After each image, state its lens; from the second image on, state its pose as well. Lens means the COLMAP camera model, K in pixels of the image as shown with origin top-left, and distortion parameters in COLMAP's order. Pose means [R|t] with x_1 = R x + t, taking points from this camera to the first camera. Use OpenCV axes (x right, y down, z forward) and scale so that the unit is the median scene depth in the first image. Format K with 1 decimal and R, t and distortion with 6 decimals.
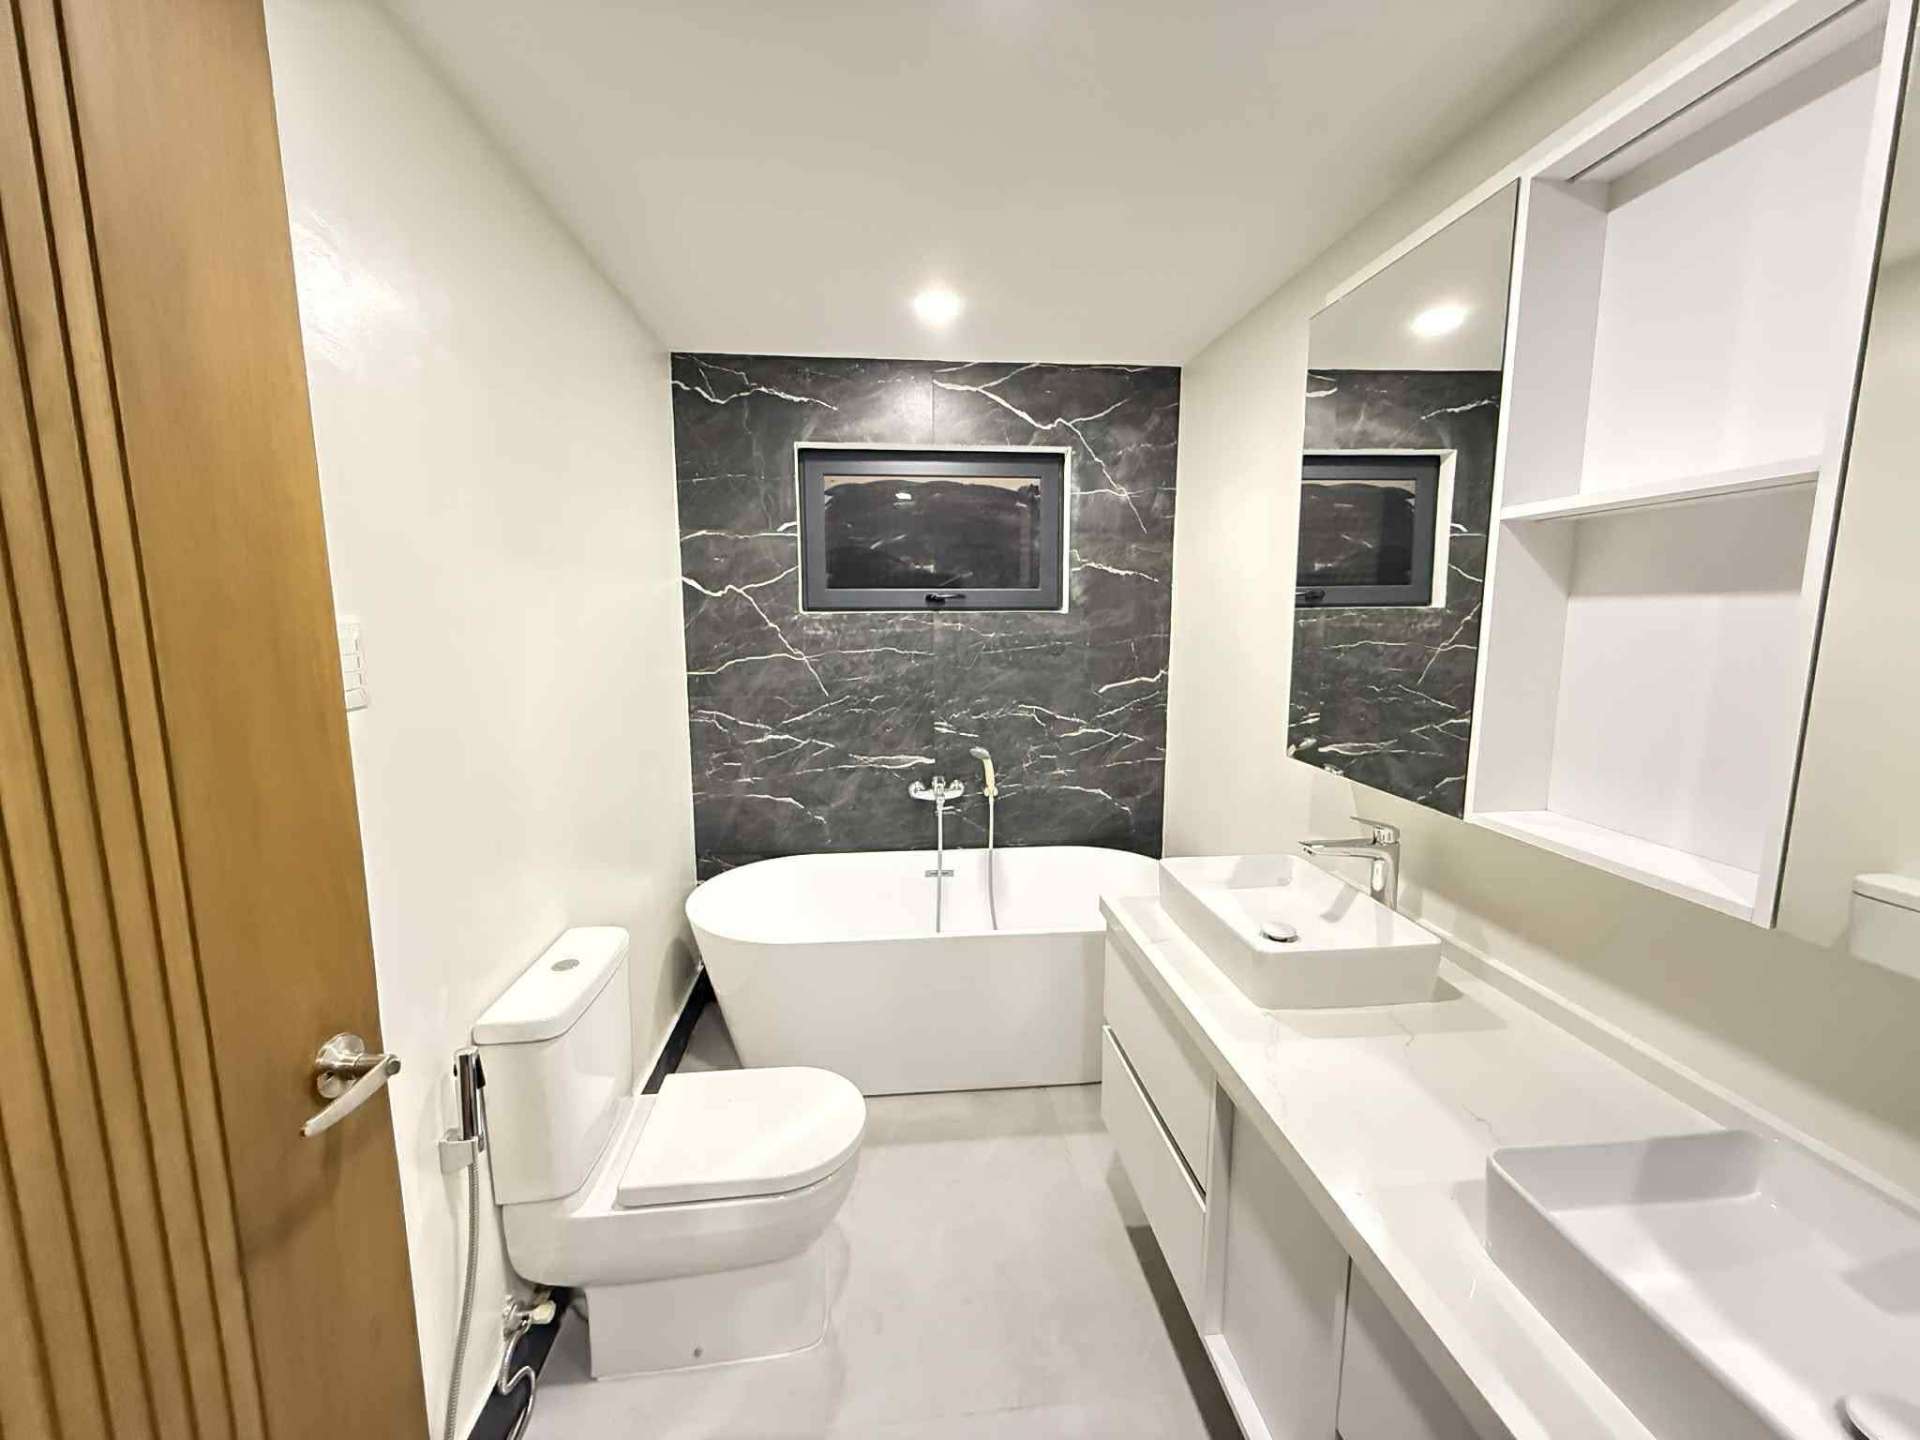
lens RADIAL K [[766.9, 0, 966.4], [0, 766.9, 722.2], [0, 0, 1]] dist [0.003323, 0.000422]
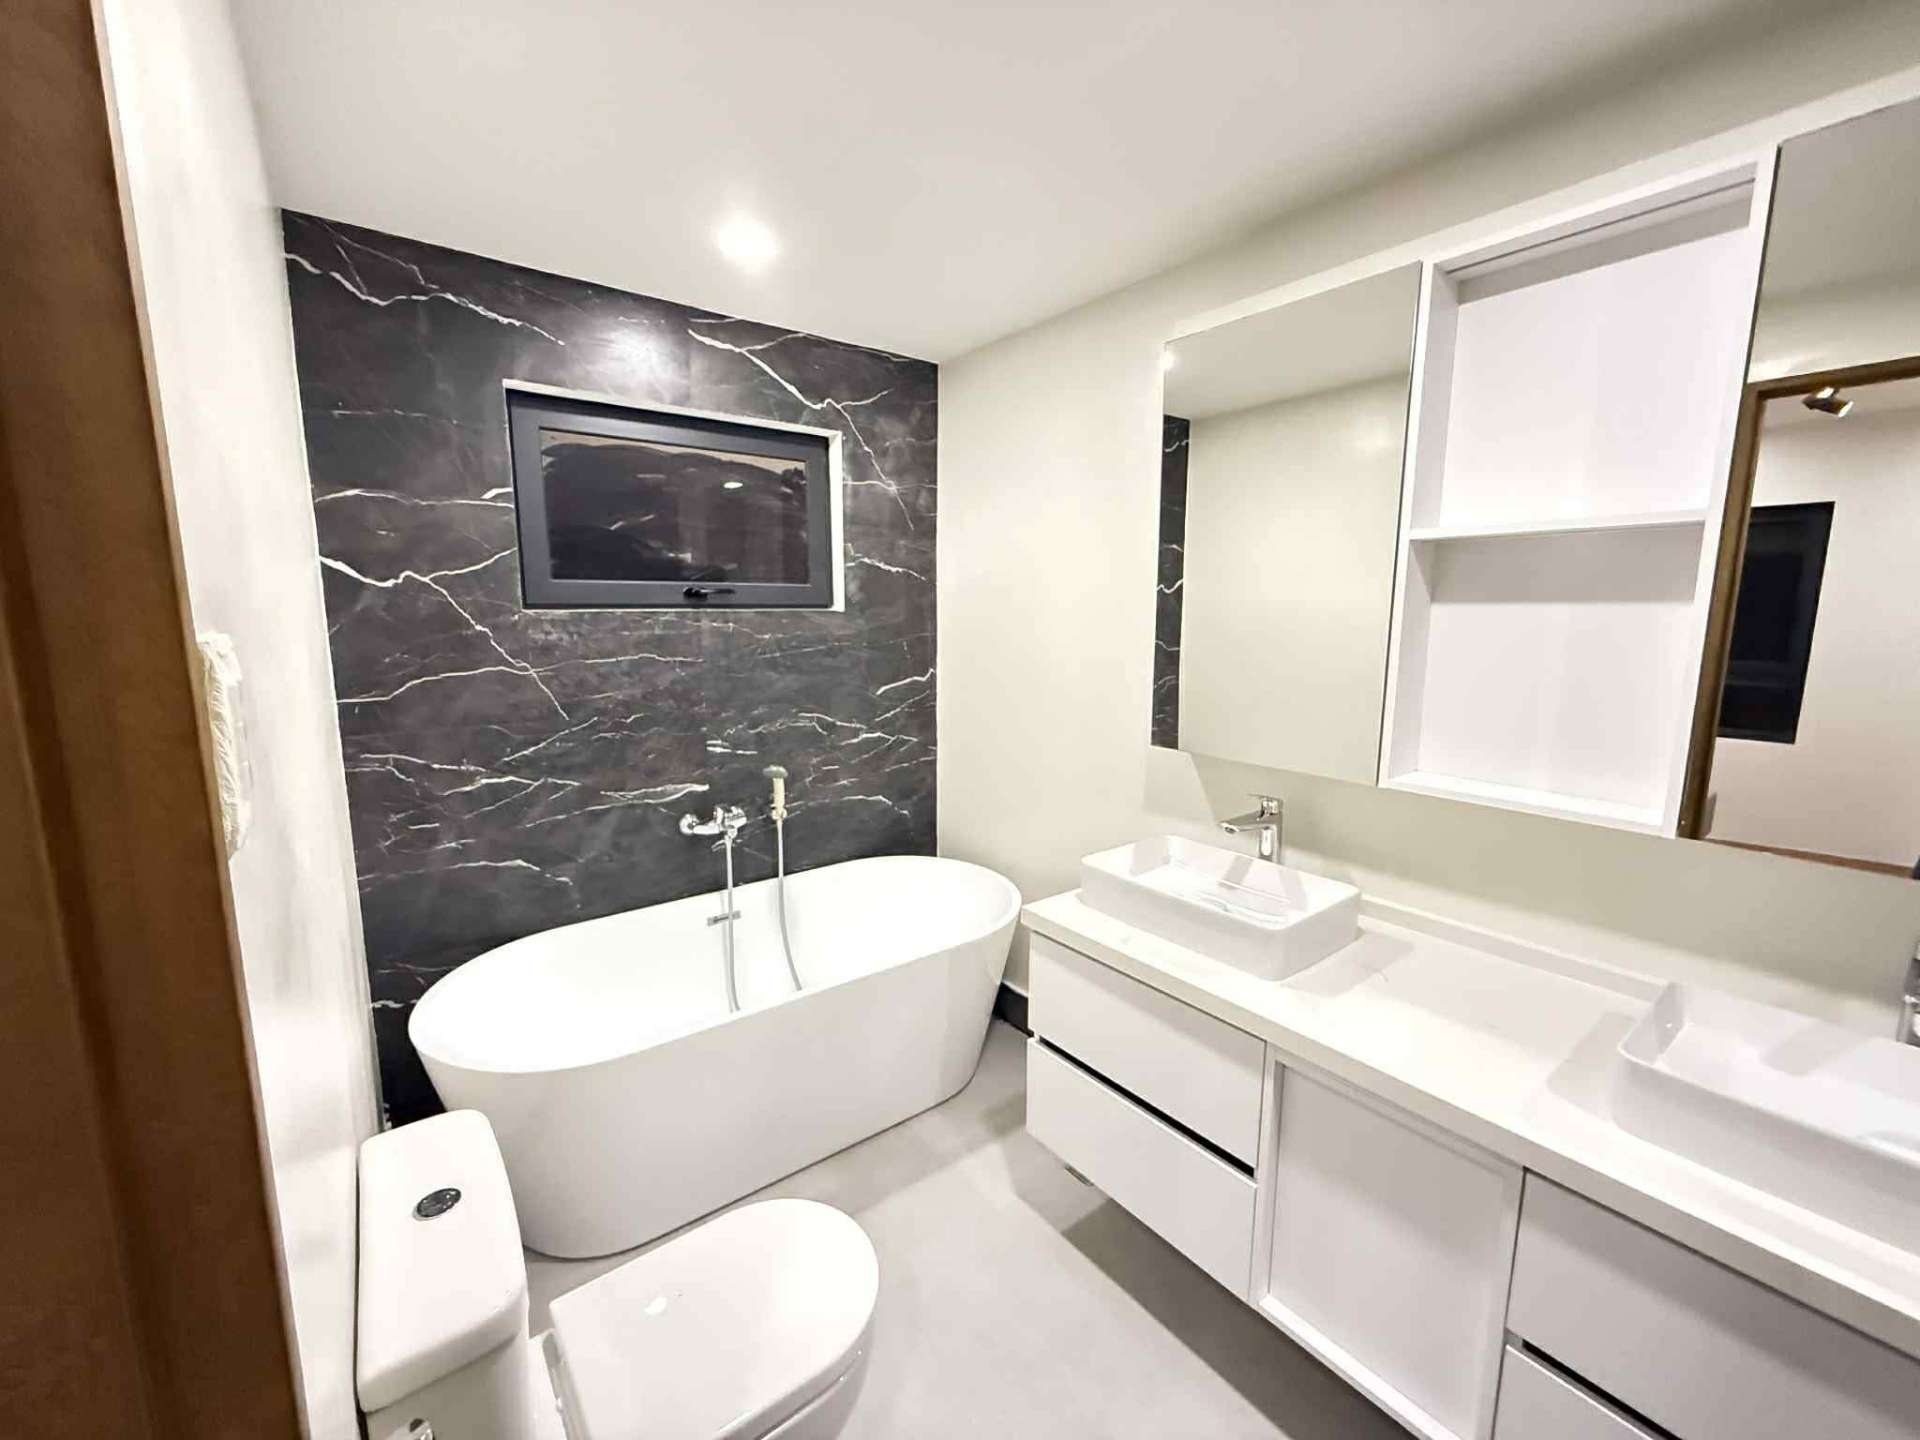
lens RADIAL K [[766.9, 0, 966.4], [0, 766.9, 722.2], [0, 0, 1]] dist [0.003323, 0.000422]
pose [[0.848953, -0.075402, 0.523062, -0.242130], [0.071420, 0.997058, 0.027814, -0.024228], [-0.523620, 0.013744, 0.851841, 0.136554]]
